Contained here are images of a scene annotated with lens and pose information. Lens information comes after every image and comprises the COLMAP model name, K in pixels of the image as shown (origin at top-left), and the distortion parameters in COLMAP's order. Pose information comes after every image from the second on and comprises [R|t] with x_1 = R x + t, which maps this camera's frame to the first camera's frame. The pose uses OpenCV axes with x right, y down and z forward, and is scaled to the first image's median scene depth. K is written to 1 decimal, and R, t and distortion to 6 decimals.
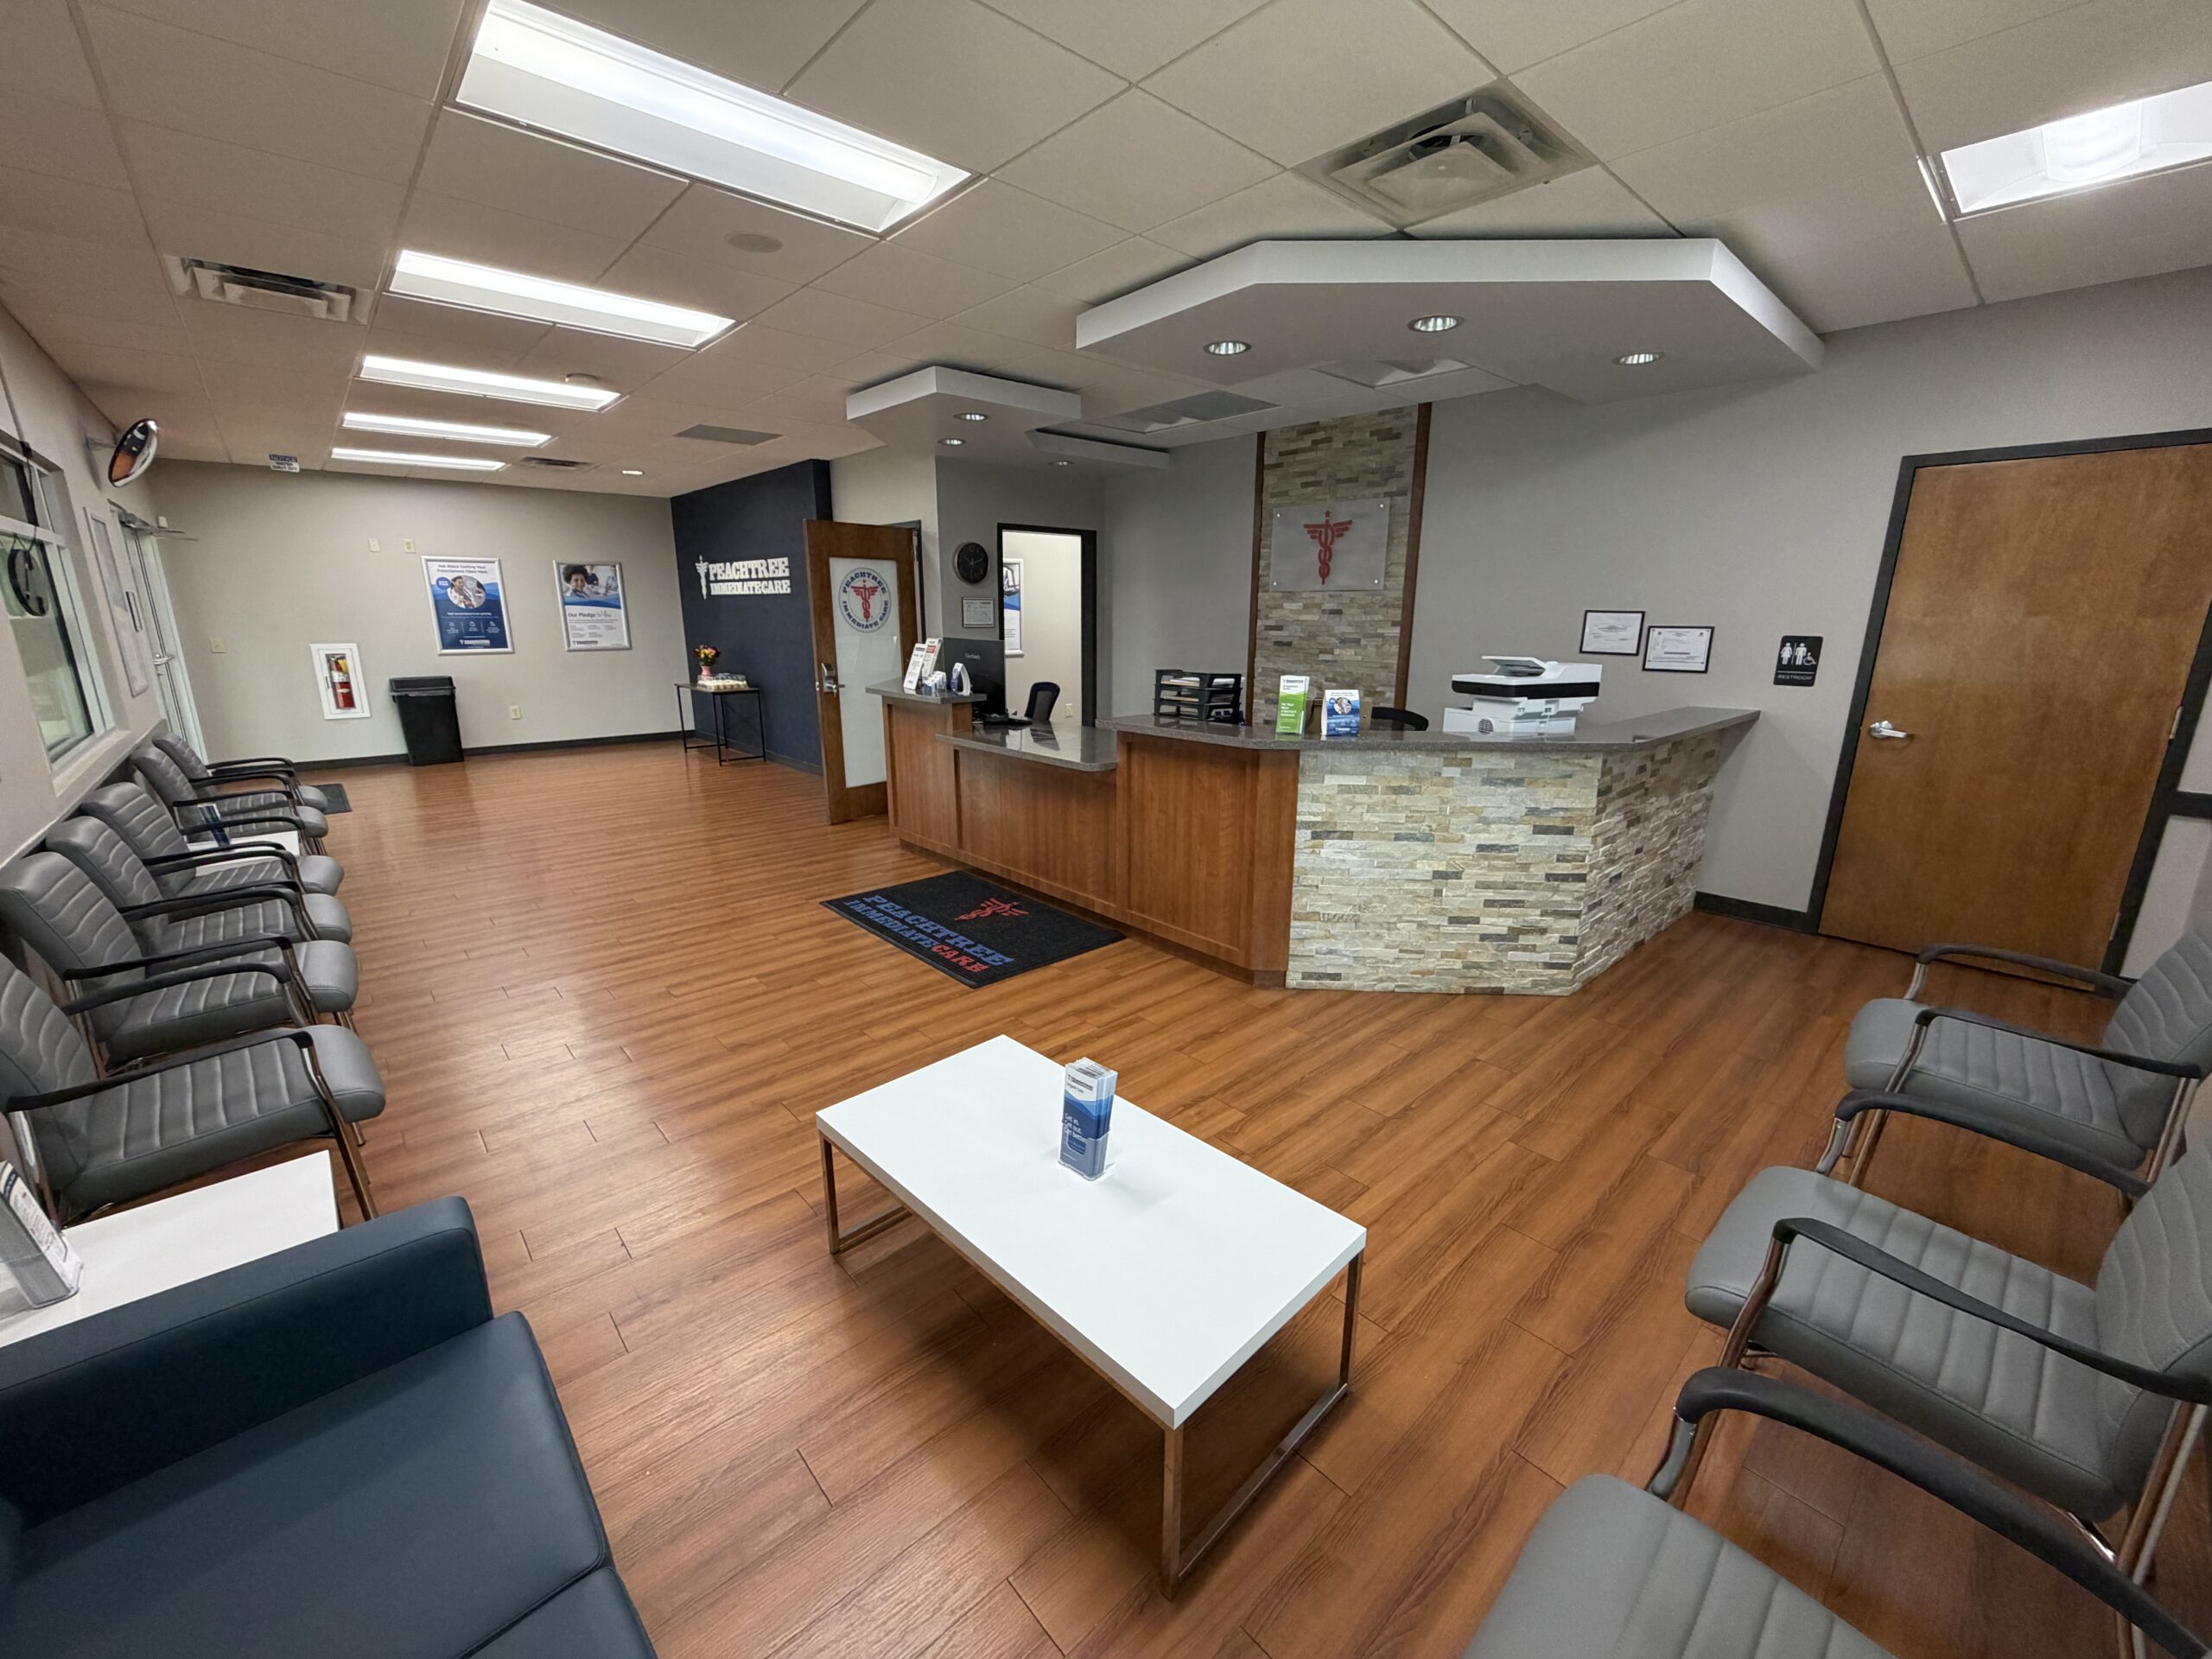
lens RADIAL K [[883.7, 0, 1094.1], [0, 883.7, 827.6], [0, 0, 1]] dist [0.003917, -0.000314]
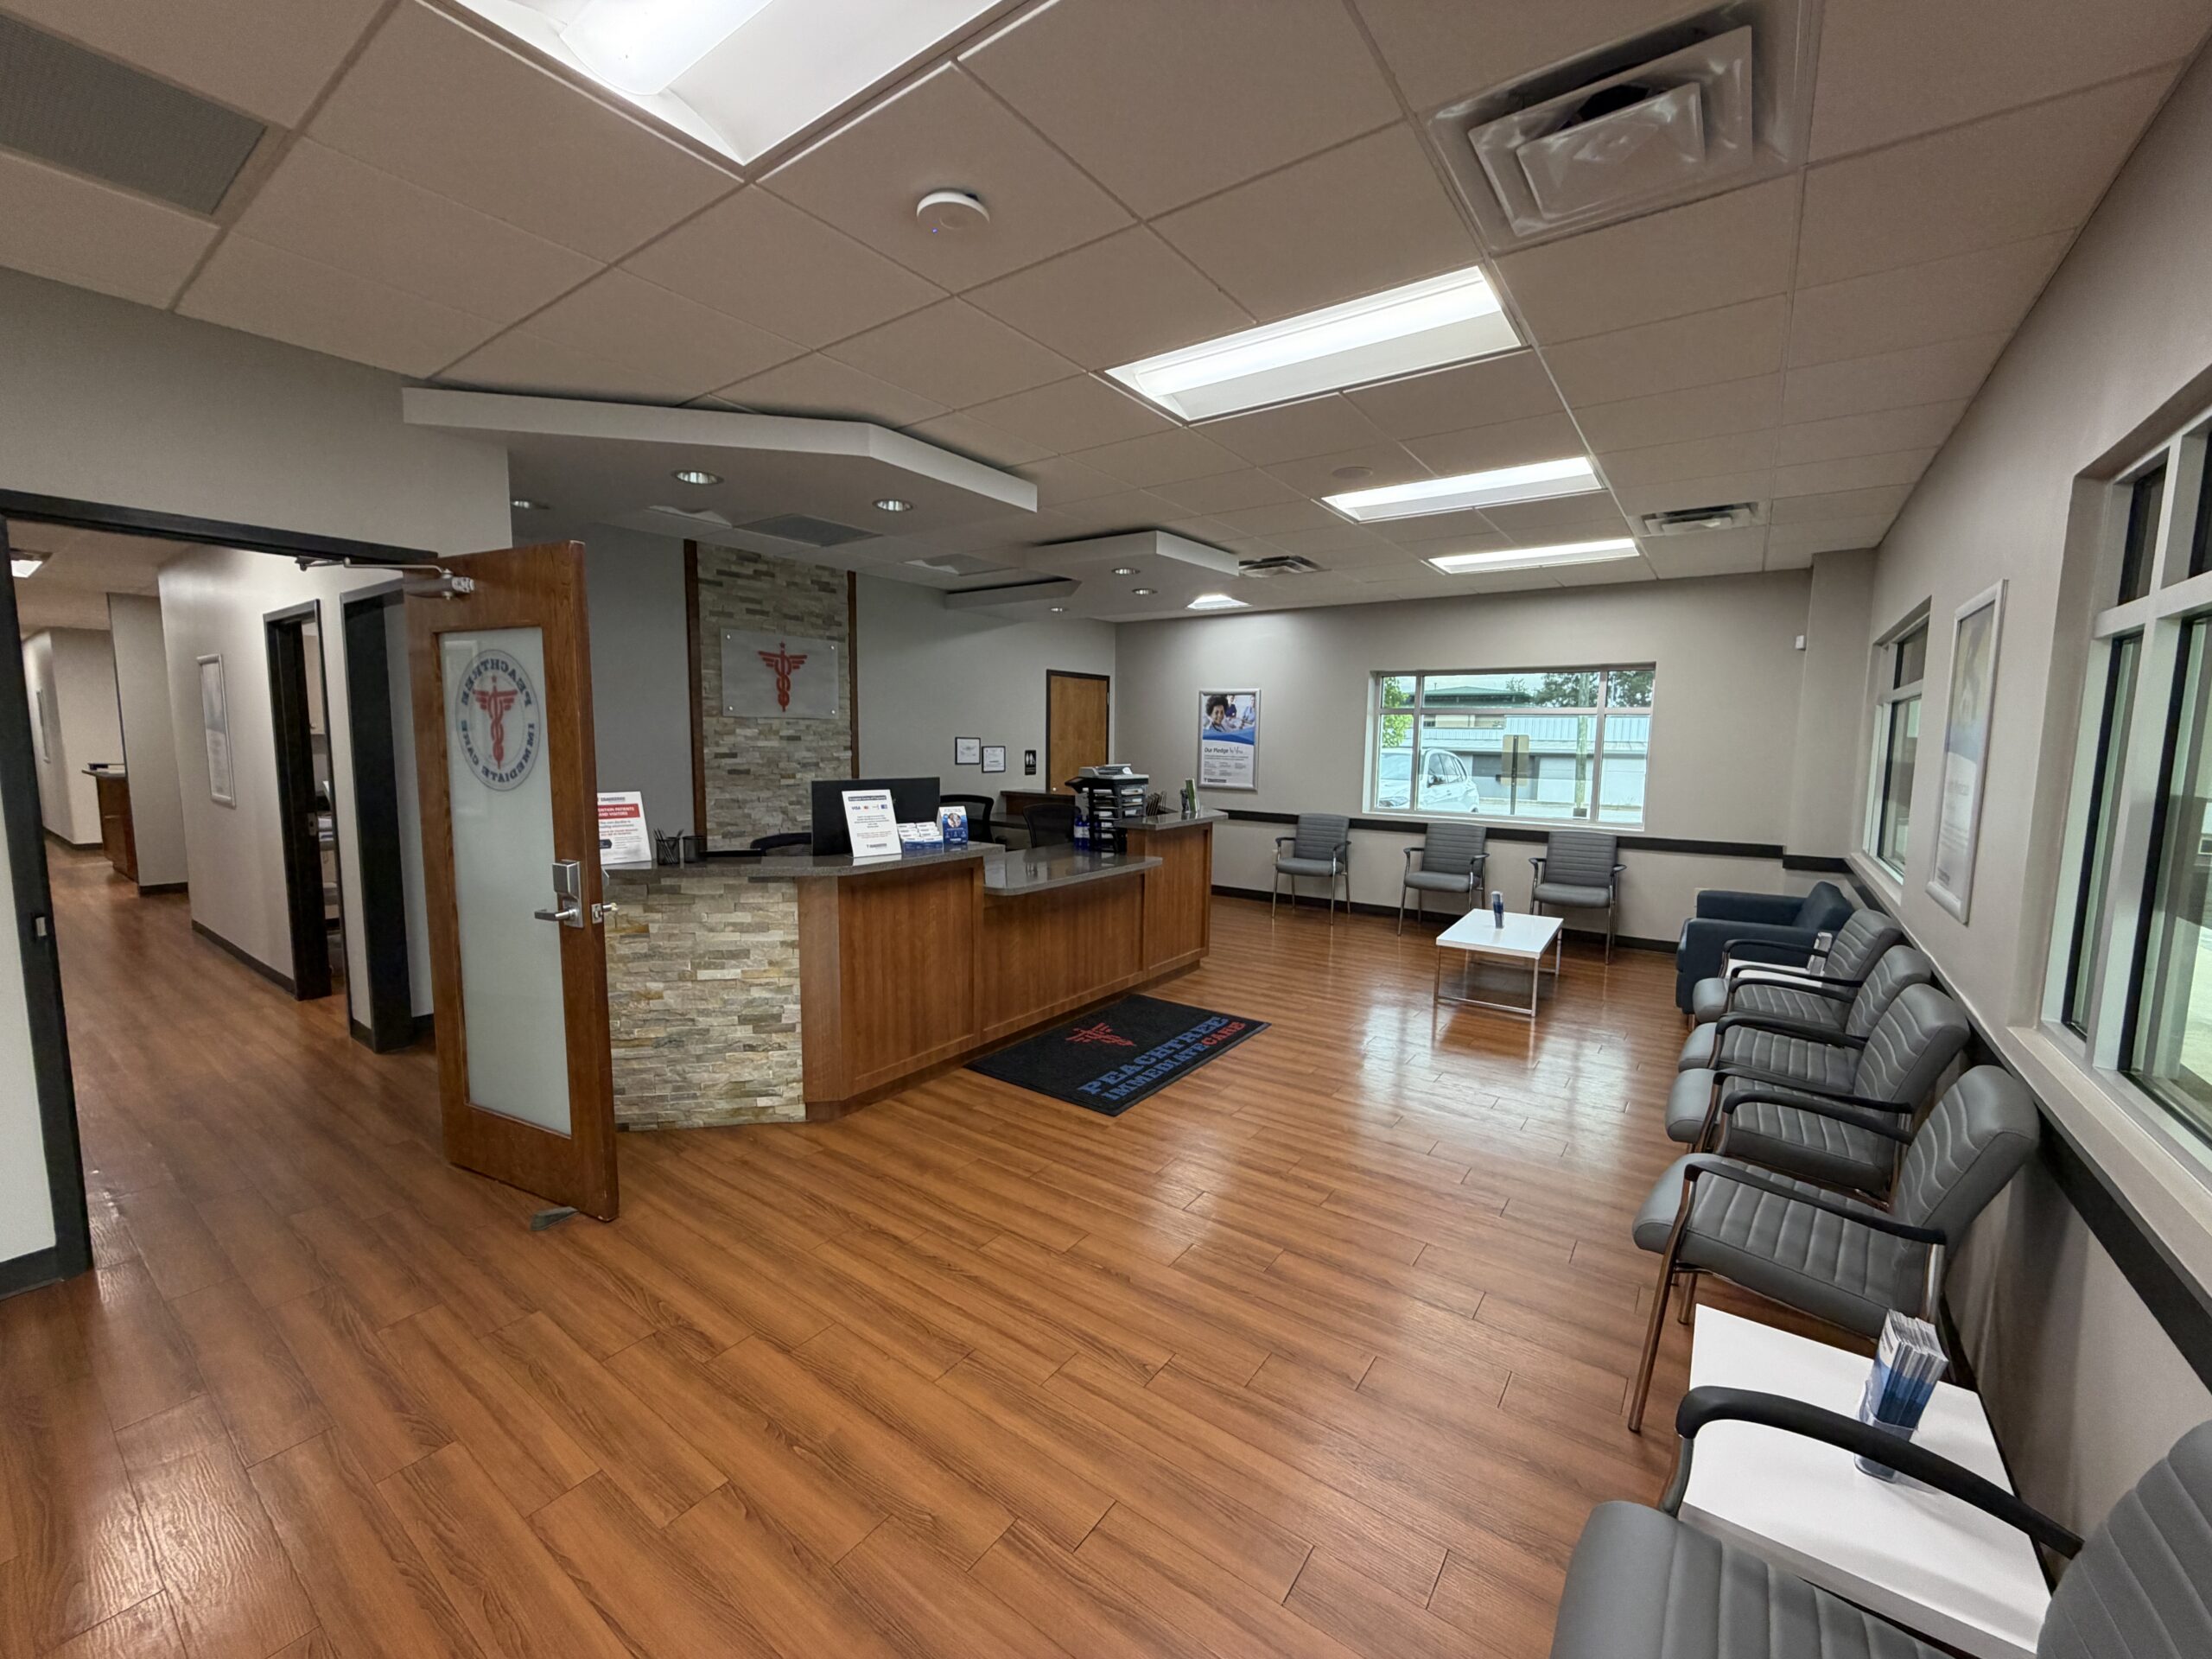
lens RADIAL K [[883.7, 0, 1105.6], [0, 883.7, 831.3], [0, 0, 1]] dist [0.003917, -0.000314]
pose [[-0.213658, -0.110970, 0.970585, -0.871124], [0.223365, 0.961659, 0.159120, -0.235405], [-0.951030, 0.250792, -0.180679, 0.917767]]
